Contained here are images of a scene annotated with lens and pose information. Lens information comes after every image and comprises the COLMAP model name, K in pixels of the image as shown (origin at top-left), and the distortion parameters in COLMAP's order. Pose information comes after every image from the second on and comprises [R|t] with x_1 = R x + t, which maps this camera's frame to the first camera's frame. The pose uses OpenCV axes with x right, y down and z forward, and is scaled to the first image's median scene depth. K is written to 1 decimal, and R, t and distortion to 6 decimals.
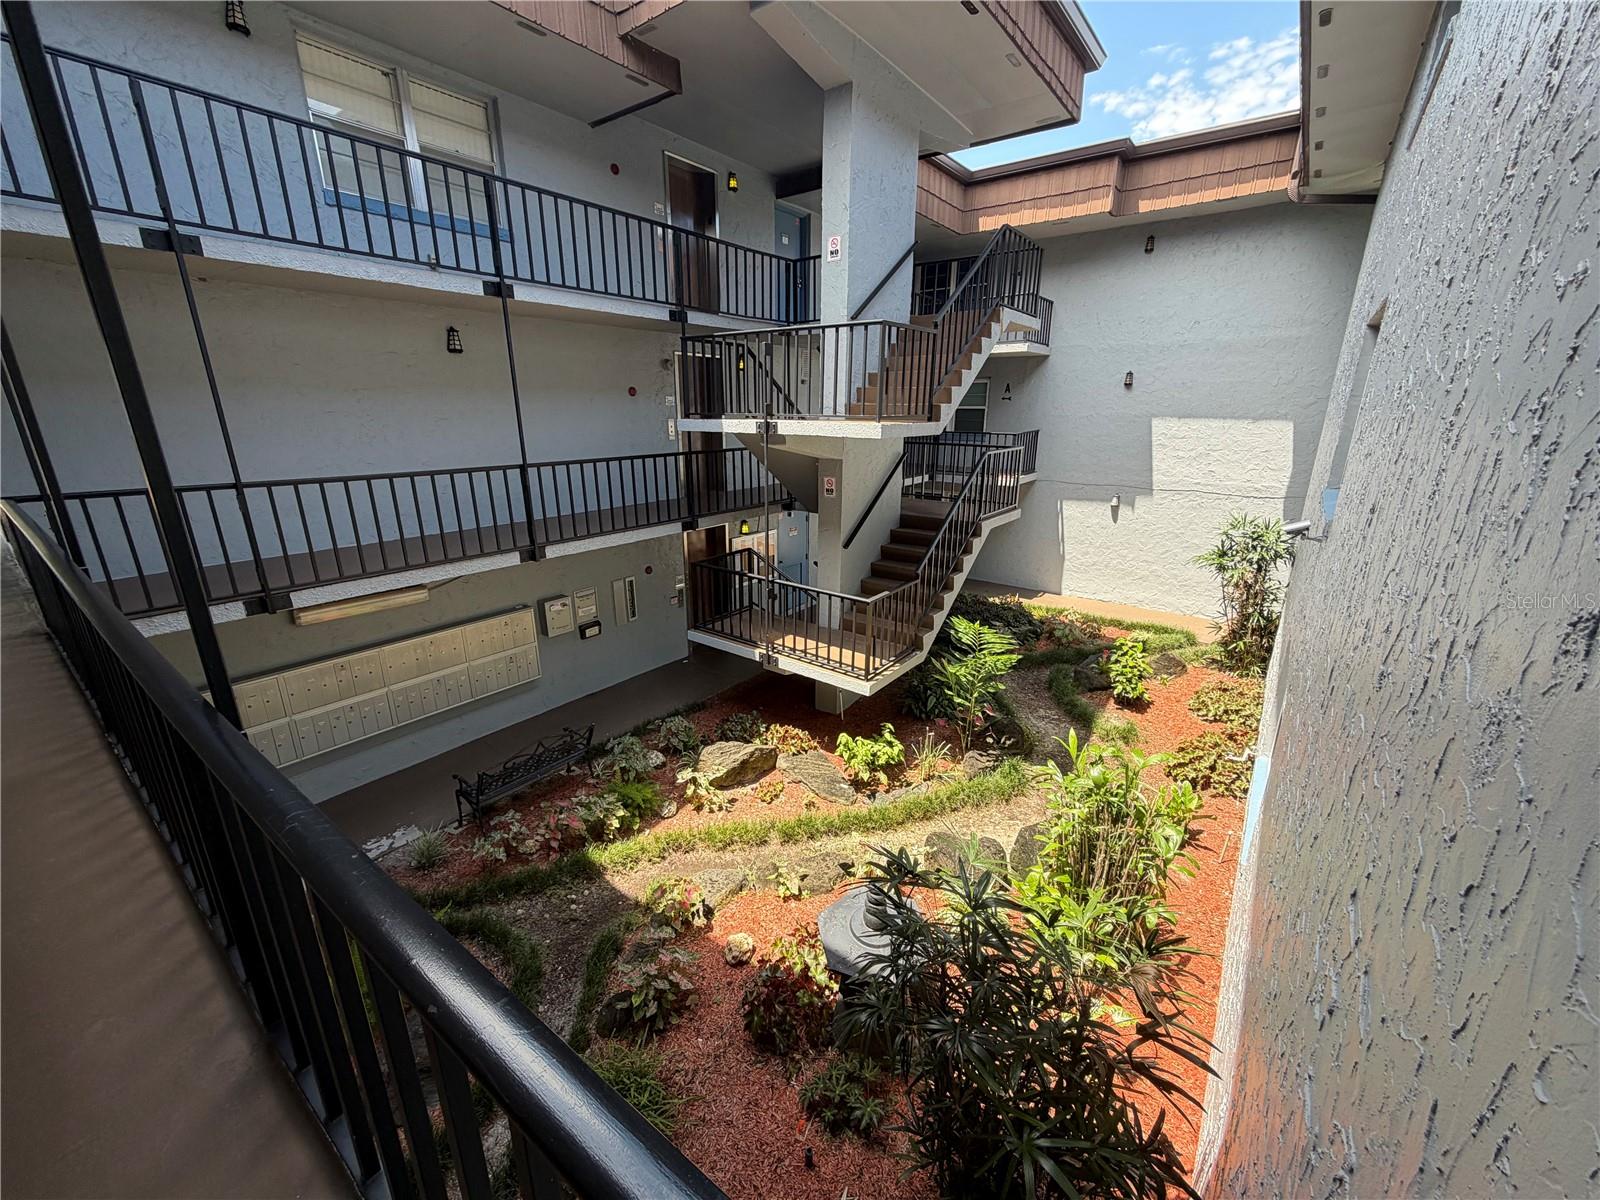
lens RADIAL K [[636.4, 0, 800.0], [0, 636.4, 600.0], [0, 0, 1]] dist [0.006871, 0.000136]
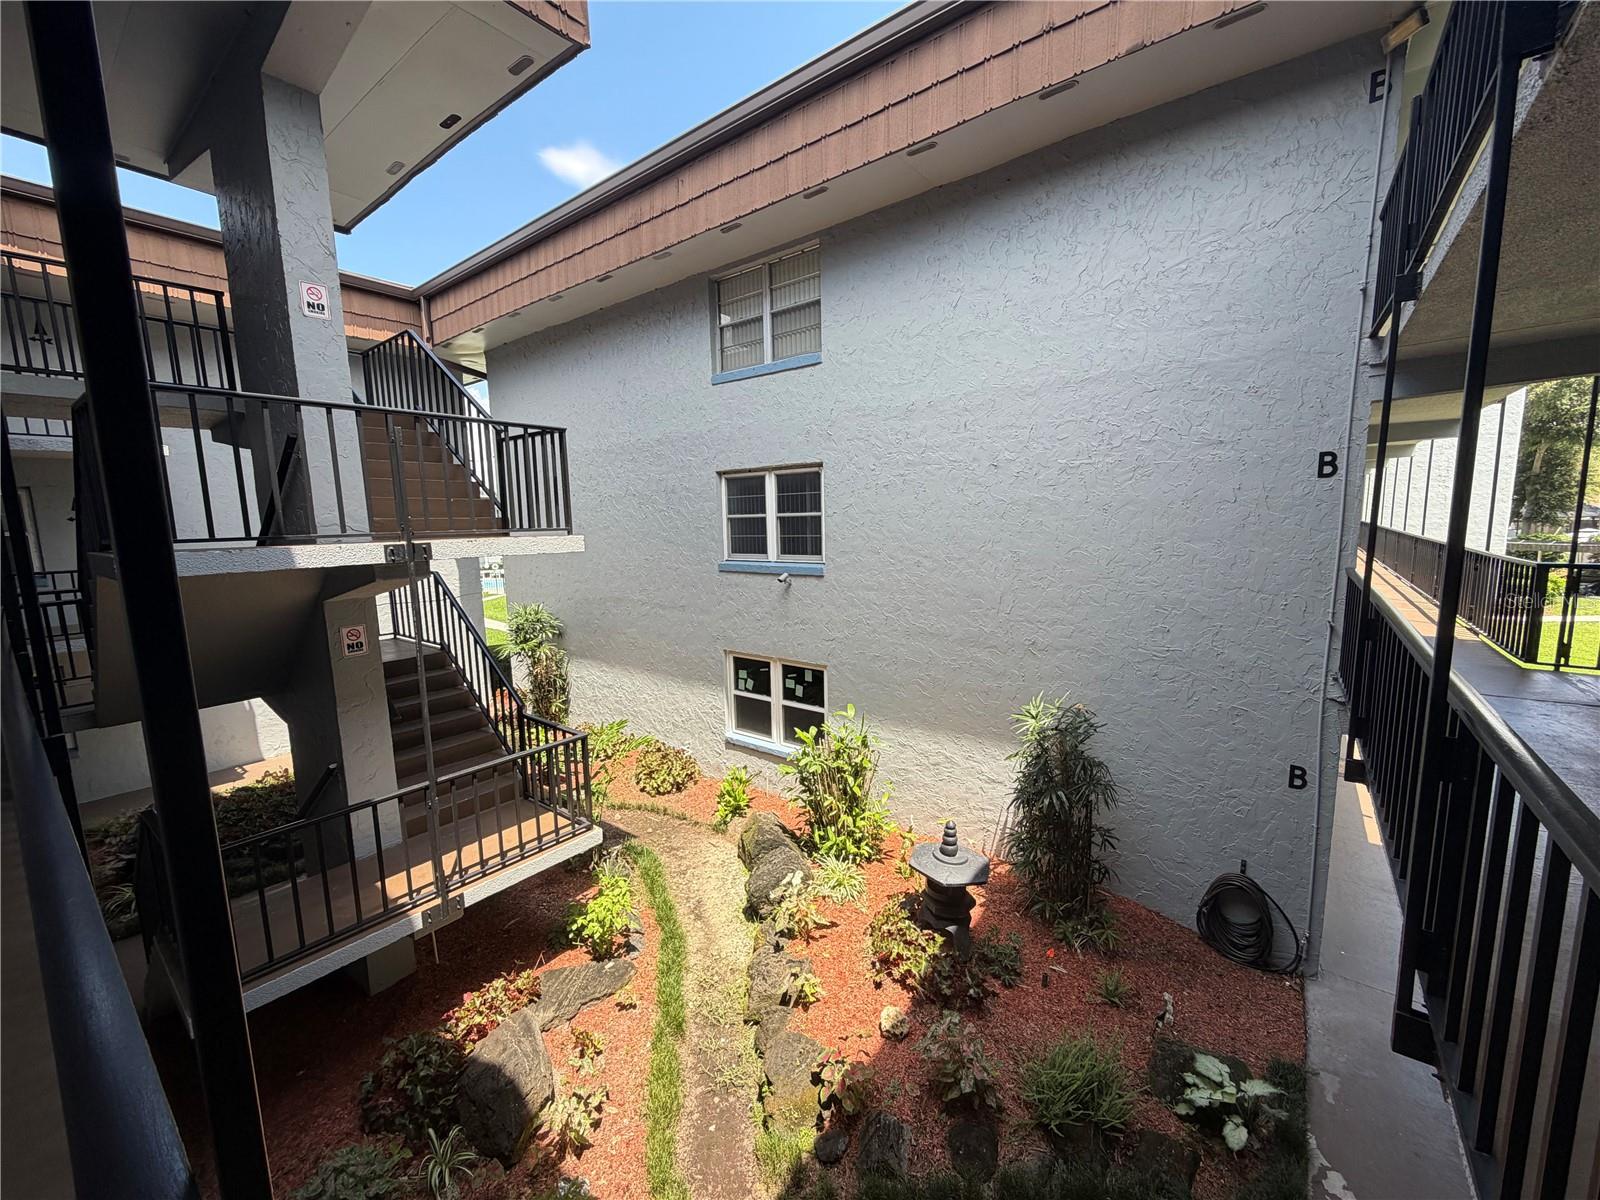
lens RADIAL K [[636.4, 0, 800.0], [0, 636.4, 600.0], [0, 0, 1]] dist [0.006871, 0.000136]
pose [[0.009122, -0.137816, 0.990416, -0.611434], [0.318180, 0.939379, 0.127783, -0.155492], [-0.947986, 0.313965, 0.052420, 0.544122]]
